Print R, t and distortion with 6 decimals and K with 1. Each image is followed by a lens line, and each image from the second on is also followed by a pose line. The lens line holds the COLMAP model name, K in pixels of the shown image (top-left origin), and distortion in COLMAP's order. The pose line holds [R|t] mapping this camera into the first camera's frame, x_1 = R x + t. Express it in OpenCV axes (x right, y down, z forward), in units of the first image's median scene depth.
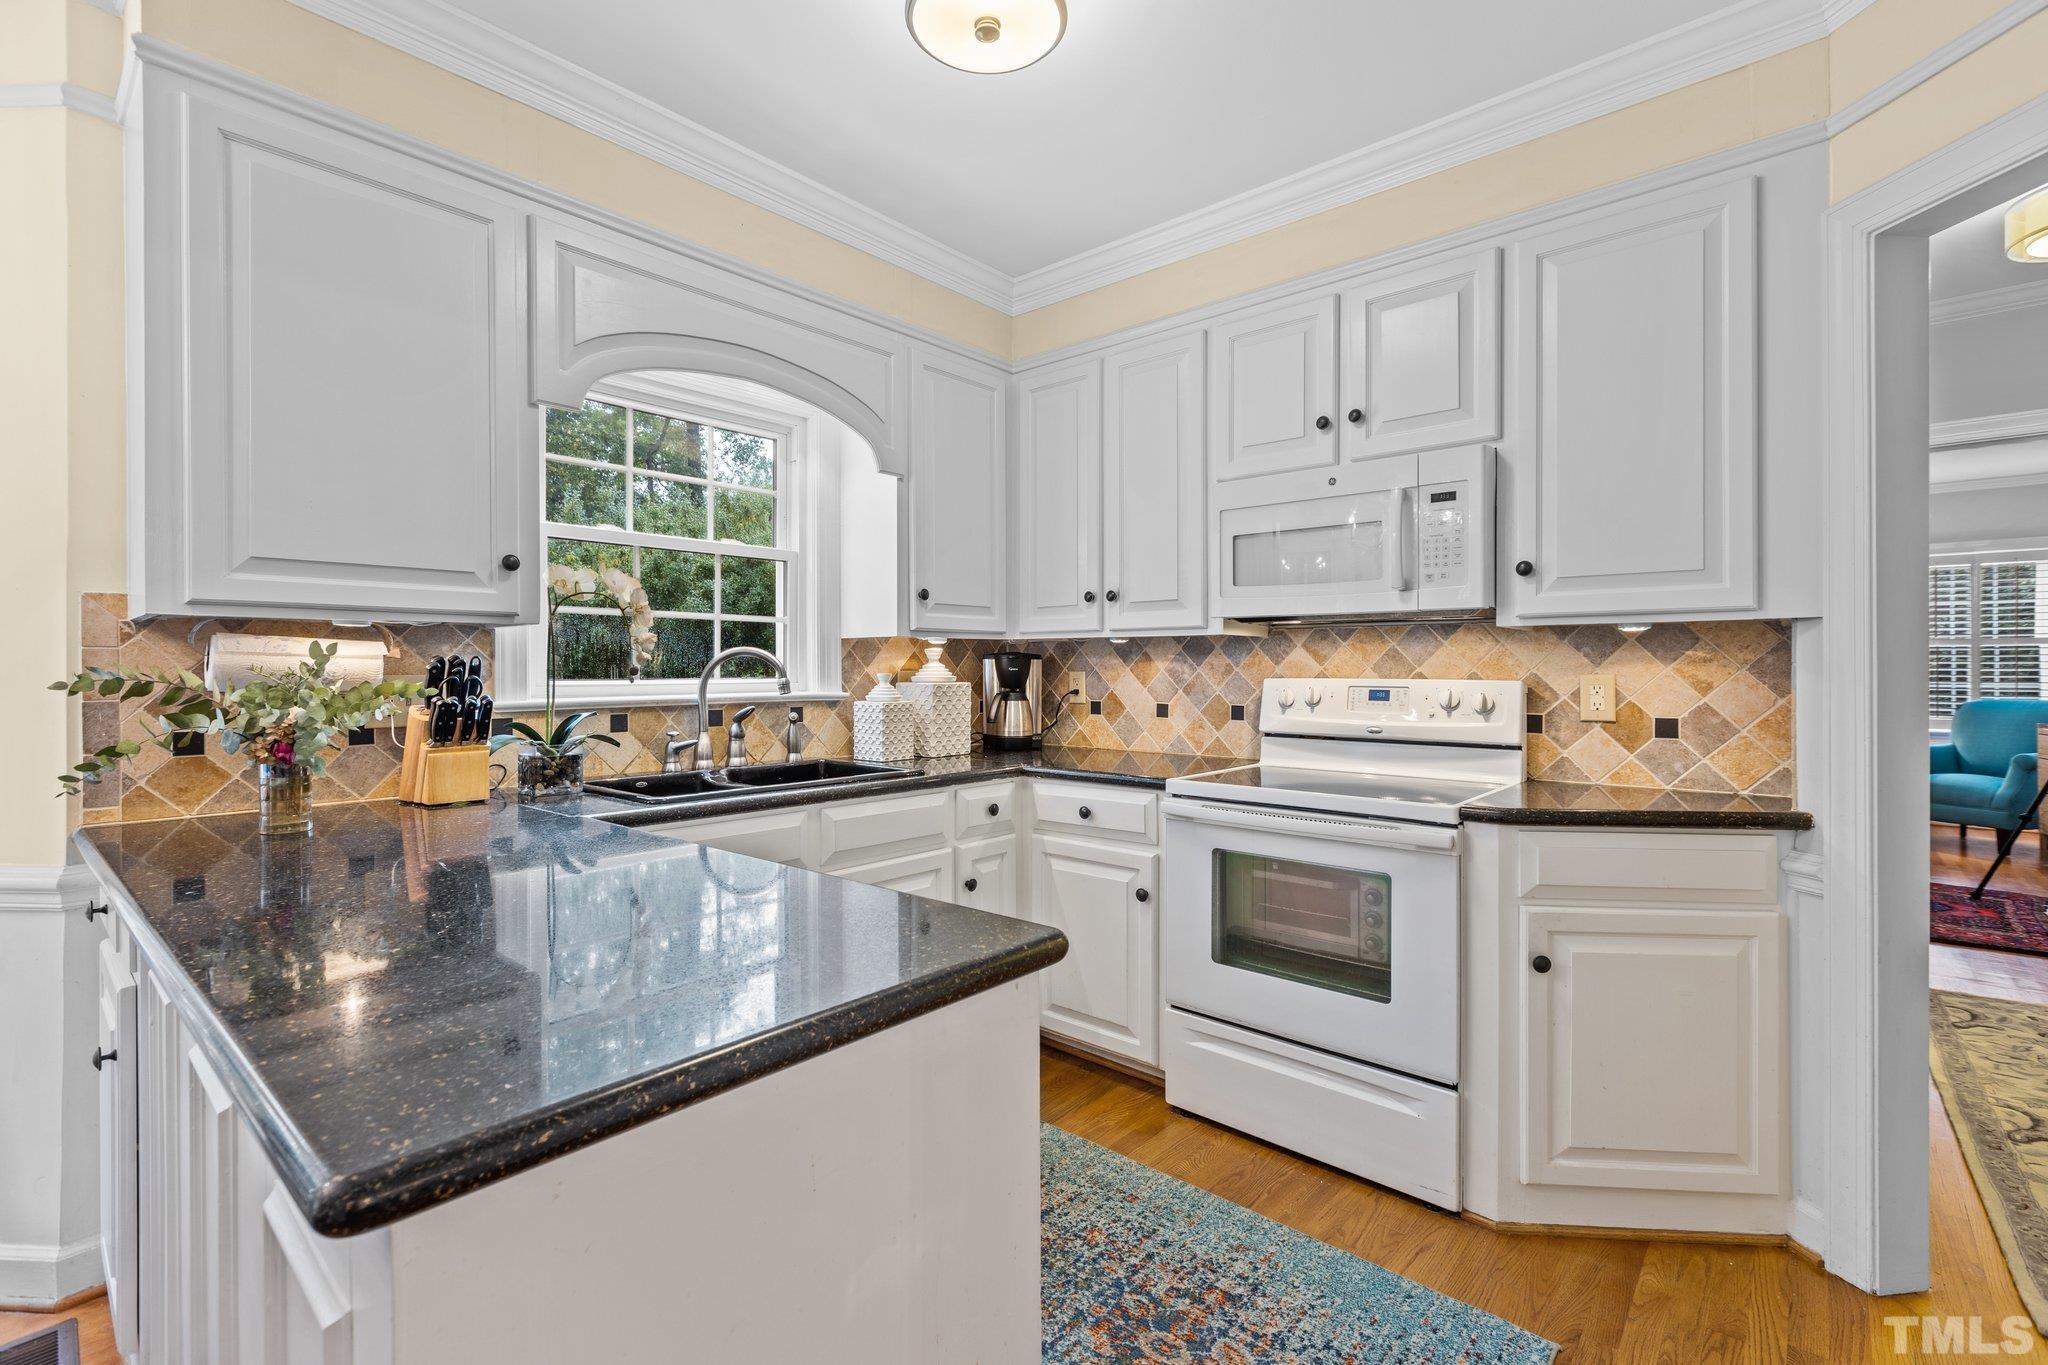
lens RADIAL K [[915.9, 0, 1024.3], [0, 915.9, 673.3], [0, 0, 1]] dist [-0.003180, -0.000796]
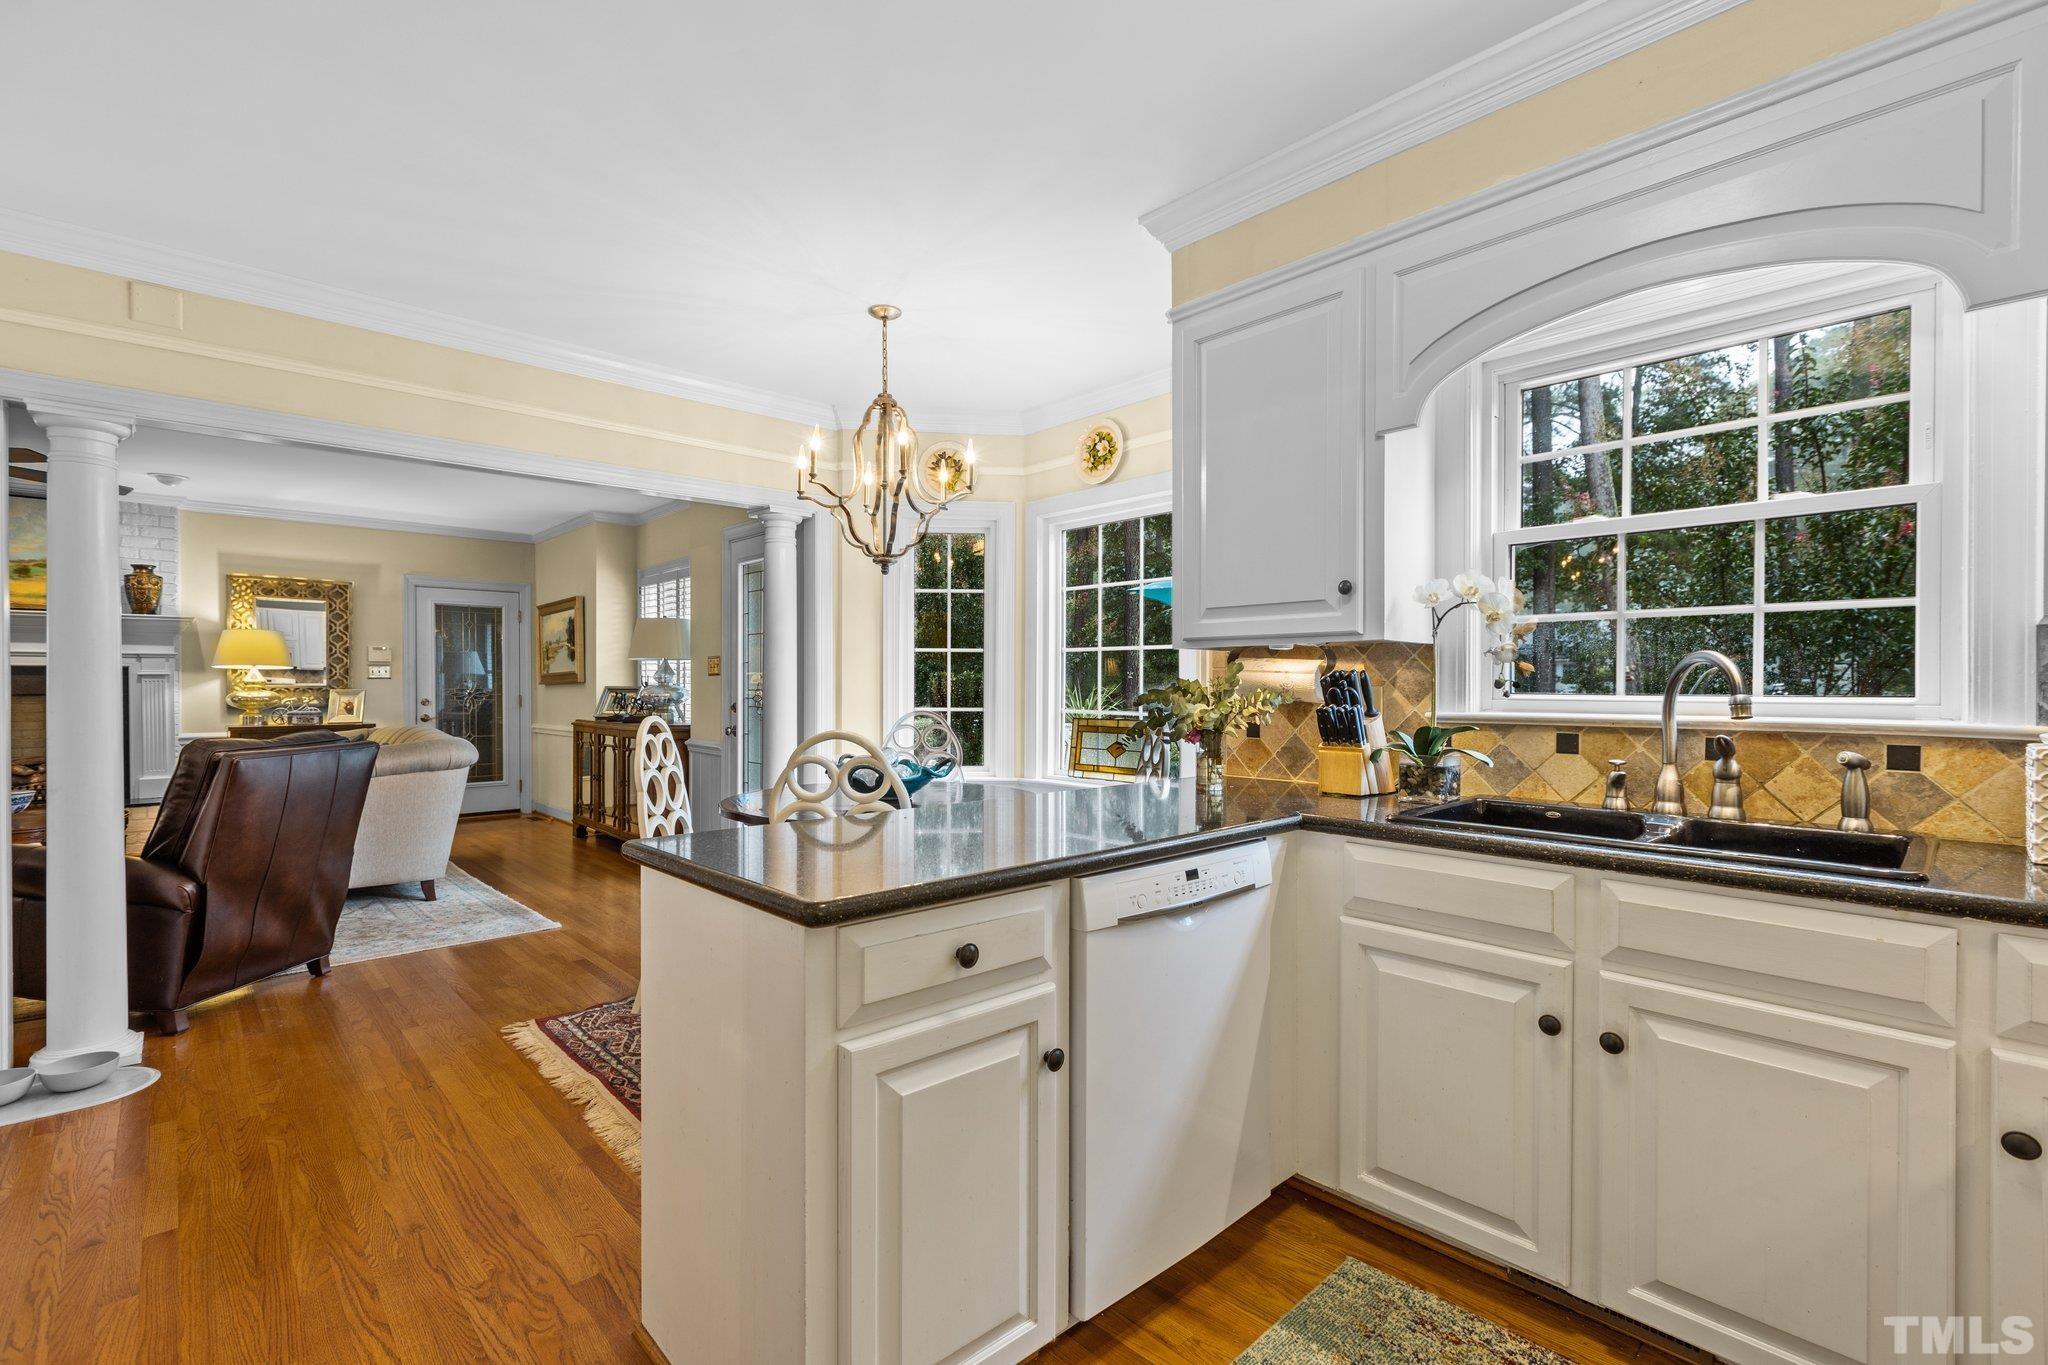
lens RADIAL K [[915.9, 0, 1024.3], [0, 915.9, 673.3], [0, 0, 1]] dist [-0.003180, -0.000796]
pose [[-0.102347, -0.009134, -0.994707, 0.560990], [-0.007351, 0.999937, -0.008425, -0.001768], [0.994722, 0.006450, -0.102408, 0.668484]]
